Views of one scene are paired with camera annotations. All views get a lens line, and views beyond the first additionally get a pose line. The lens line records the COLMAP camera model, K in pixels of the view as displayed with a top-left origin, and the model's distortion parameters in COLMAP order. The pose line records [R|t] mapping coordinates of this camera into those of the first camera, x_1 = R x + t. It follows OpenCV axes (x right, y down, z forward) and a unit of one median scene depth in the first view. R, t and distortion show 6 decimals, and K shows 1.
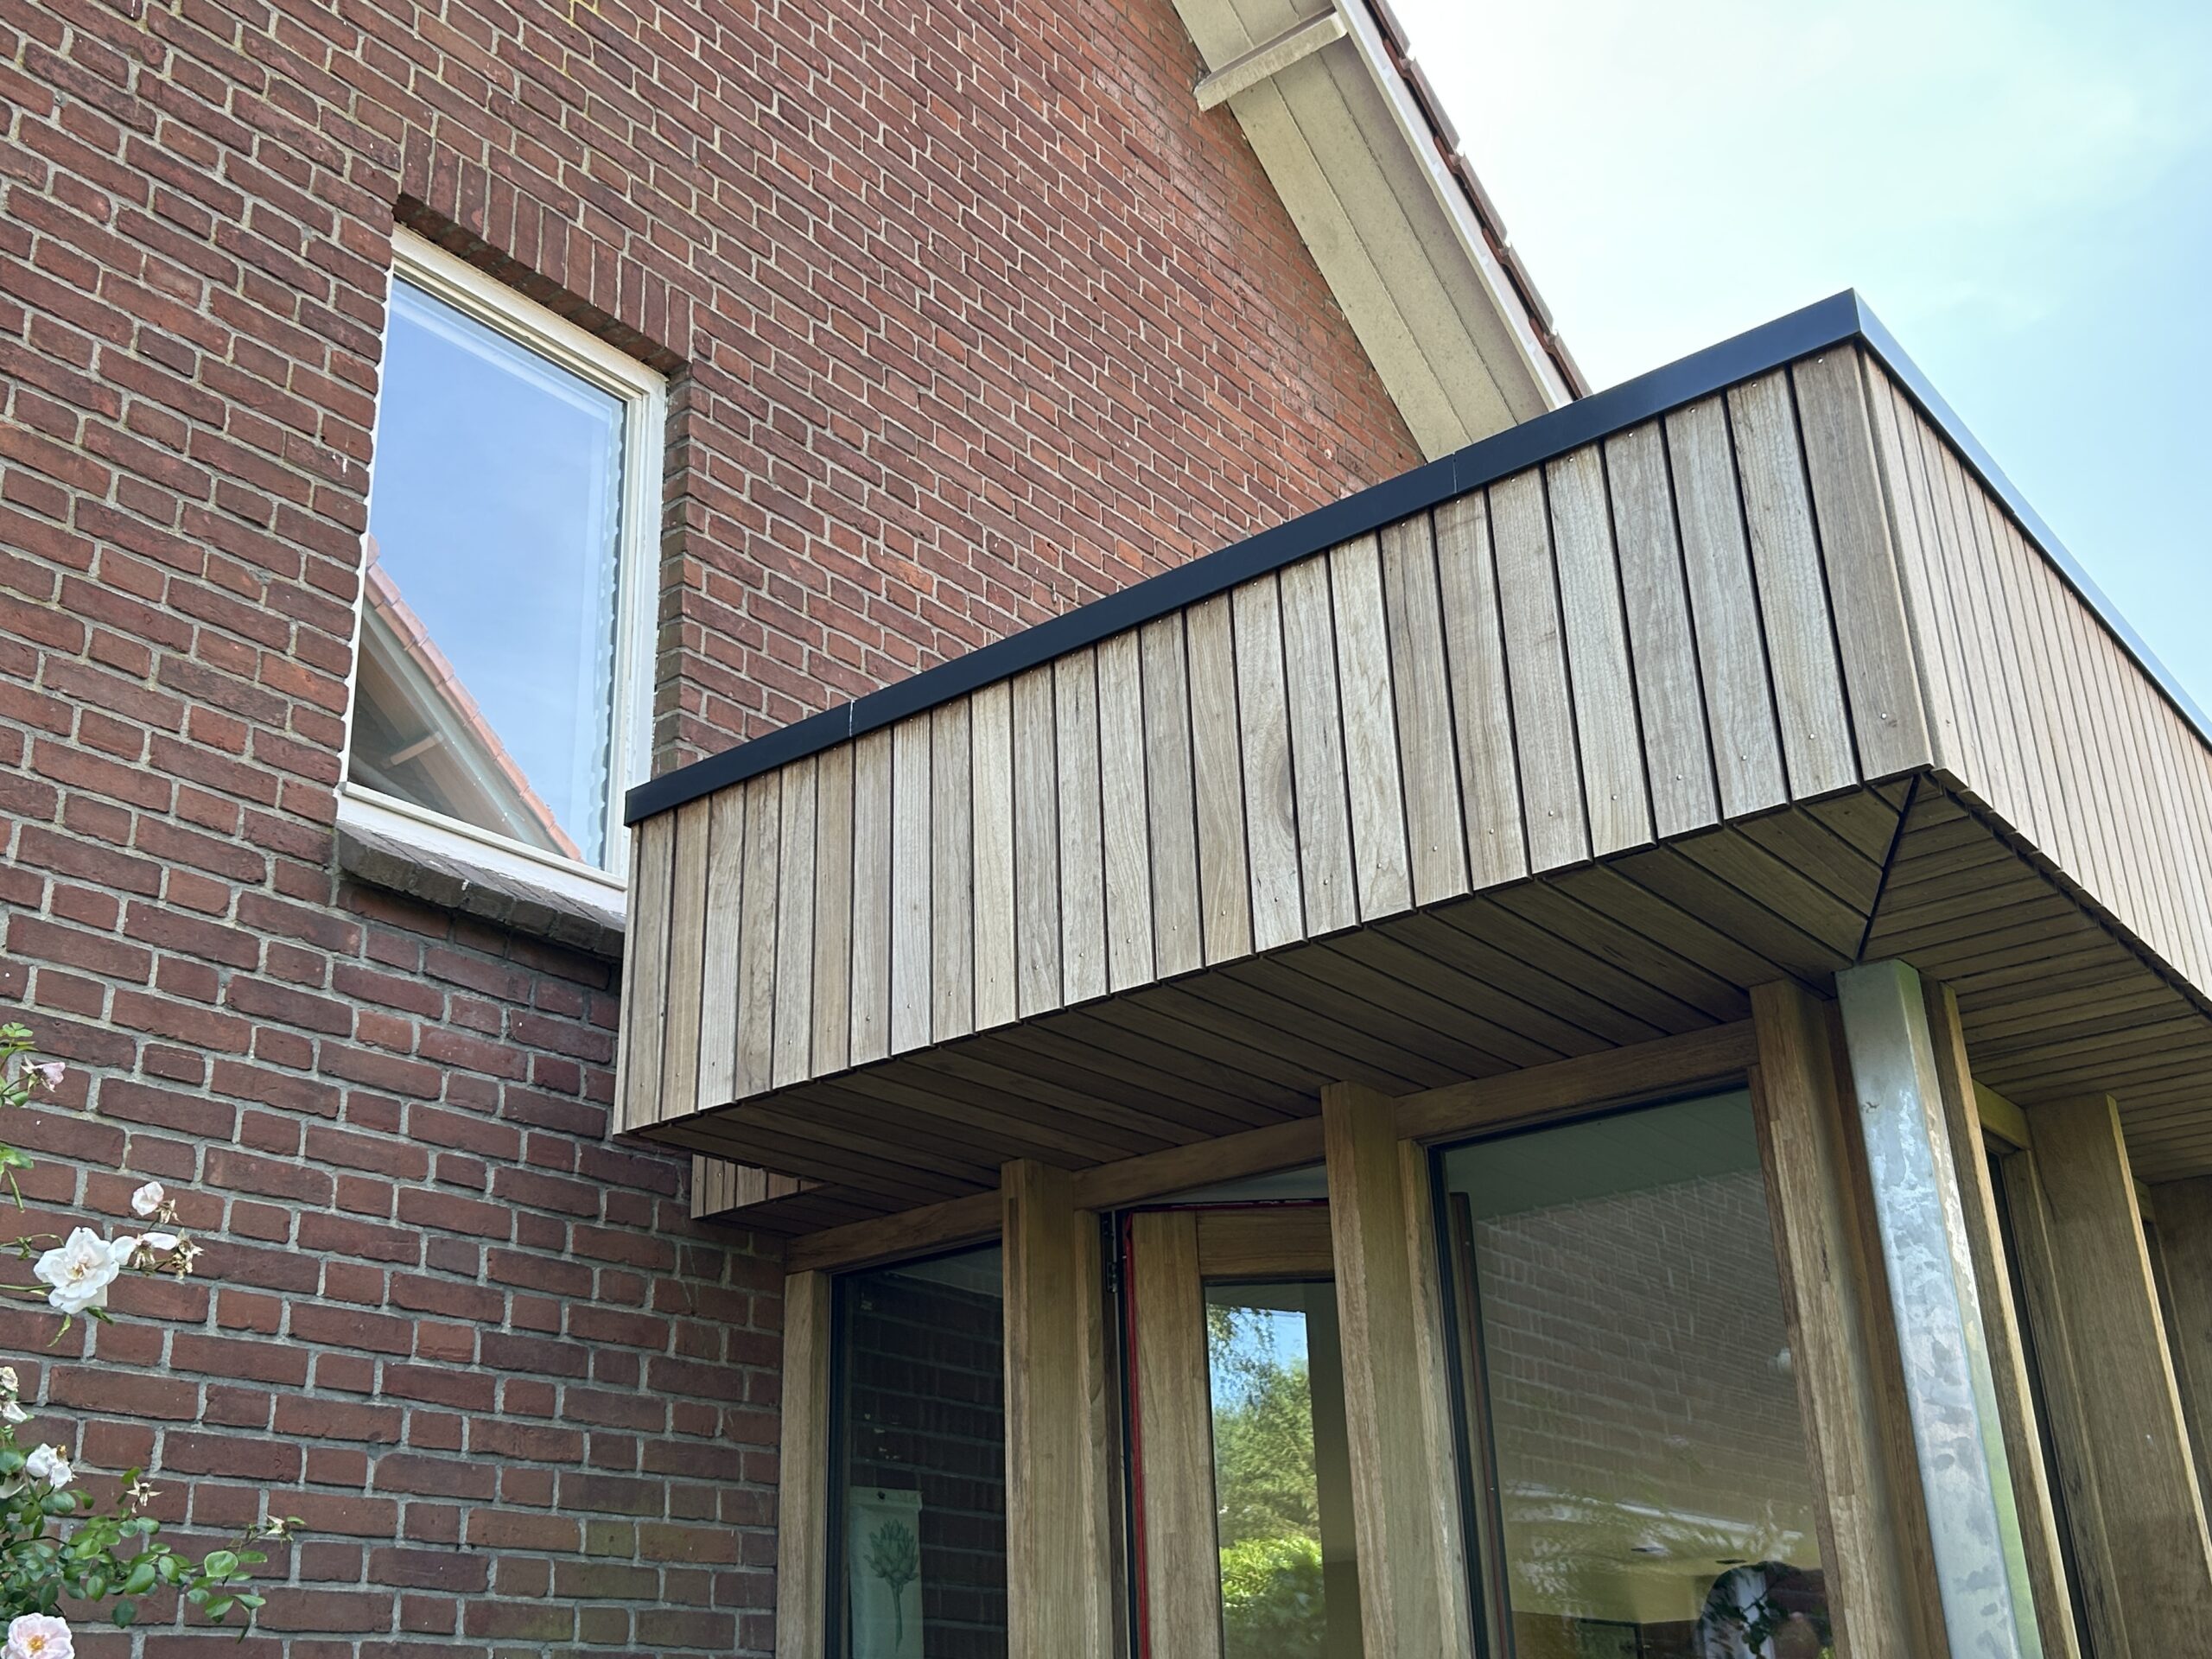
lens RADIAL K [[2383.4, 0, 1071.9], [0, 2383.4, 812.8], [0, 0, 1]] dist [0.062629, 0.000000]
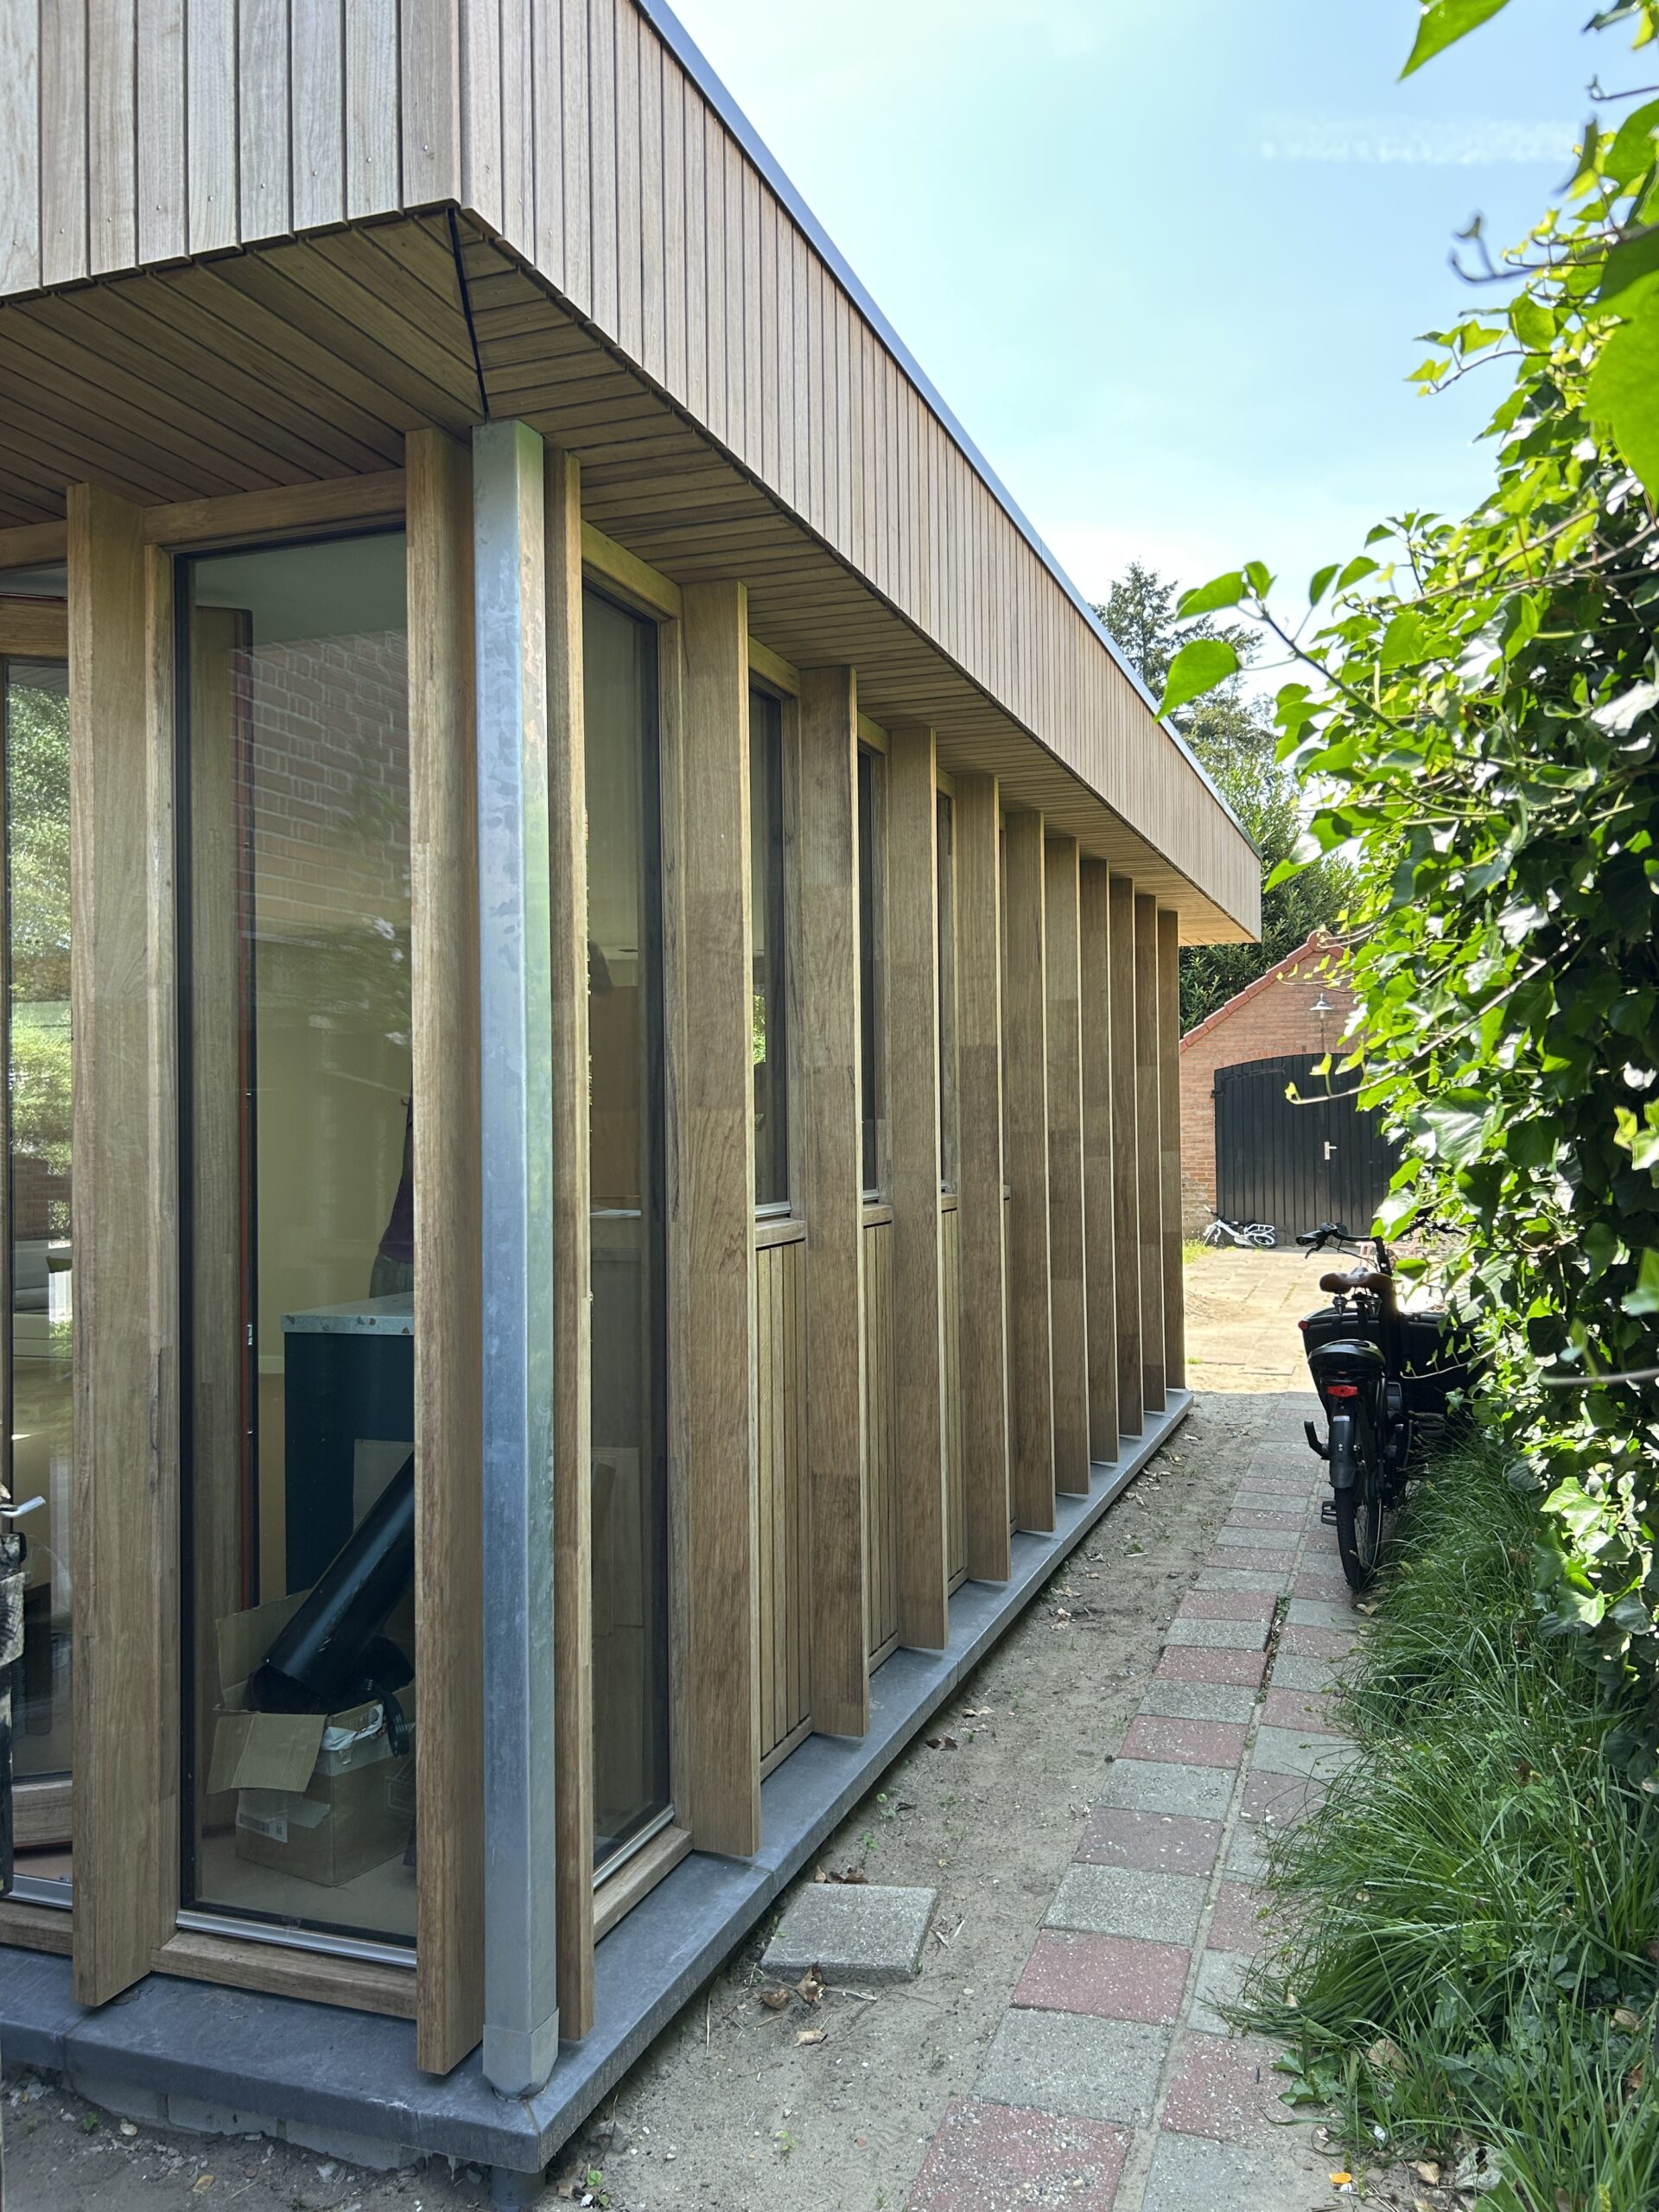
lens RADIAL K [[1707.0, 0, 845.6], [0, 1707.0, 1096.2], [0, 0, 1]] dist [0.040924, -0.043931]
pose [[0.947373, 0.028071, 0.318897, 0.207376], [-0.144467, 0.926436, 0.347629, 0.045843], [-0.285680, -0.375405, 0.881736, 0.054060]]
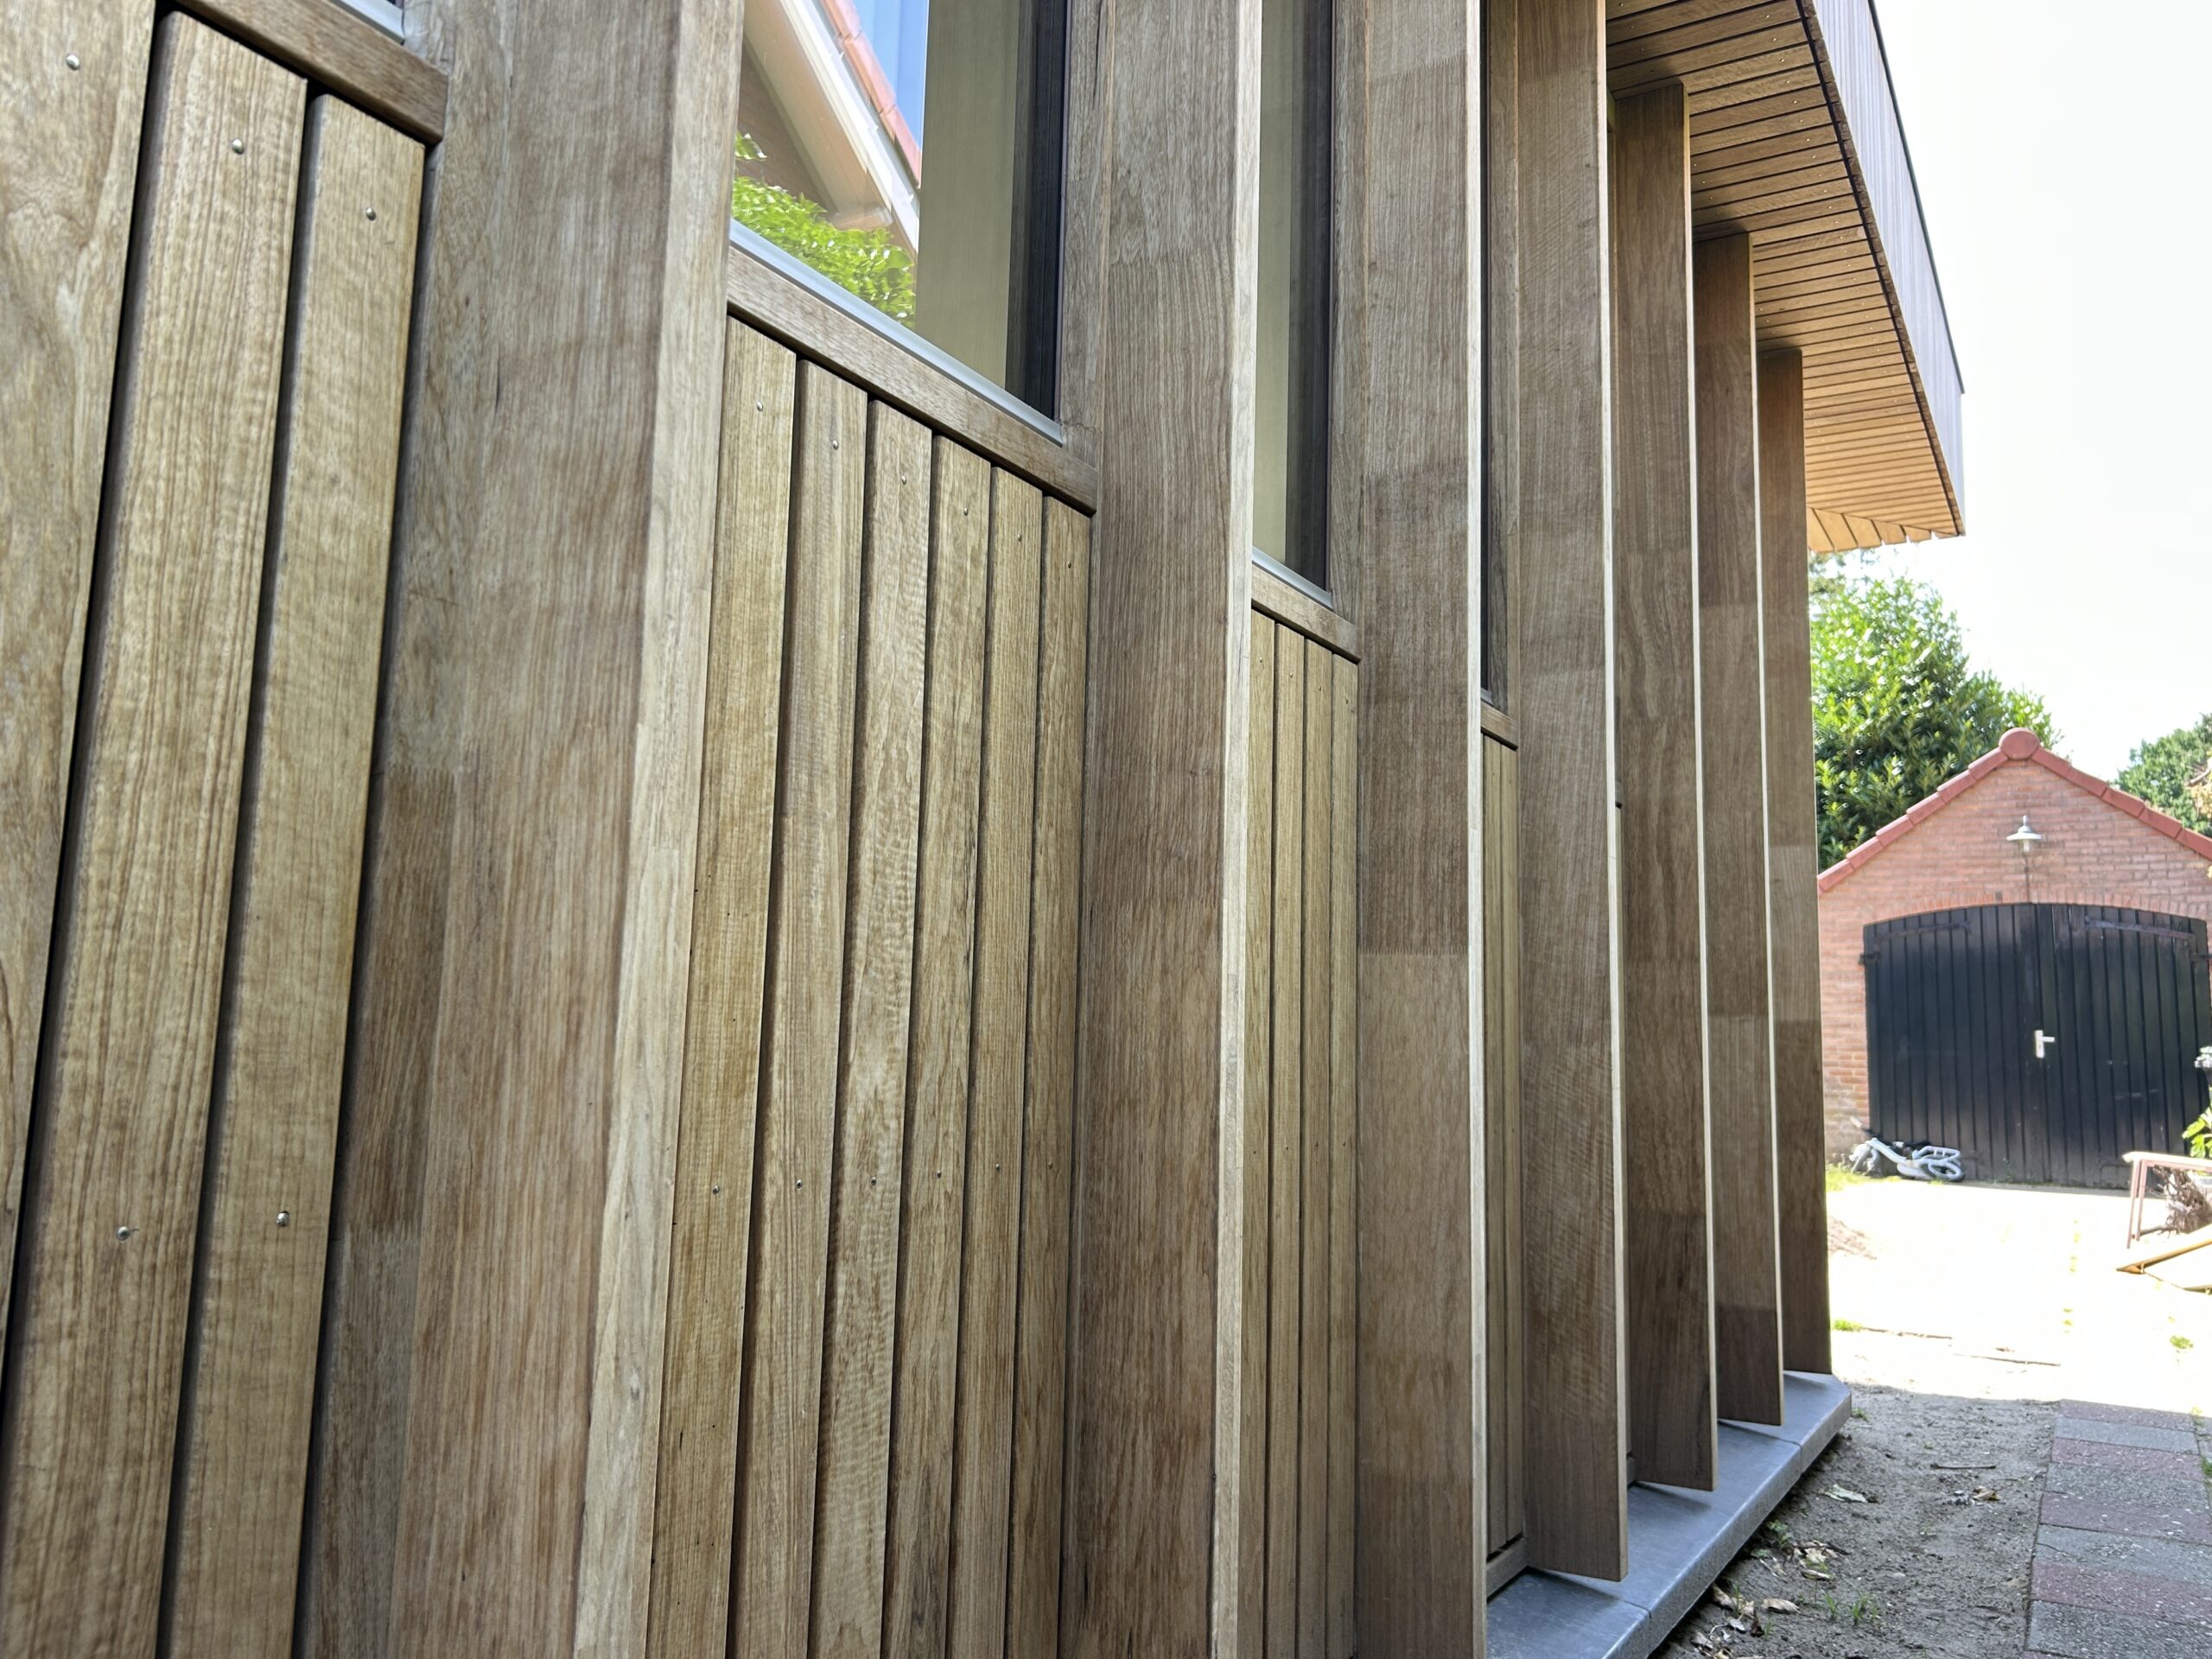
lens RADIAL K [[1707.0, 0, 1108.2], [0, 1707.0, 829.1], [0, 0, 1]] dist [0.040924, -0.043931]
pose [[0.989090, 0.082182, 0.122258, 0.834356], [-0.111533, 0.959938, 0.257059, 0.643350], [-0.096234, -0.267890, 0.958631, 0.993034]]
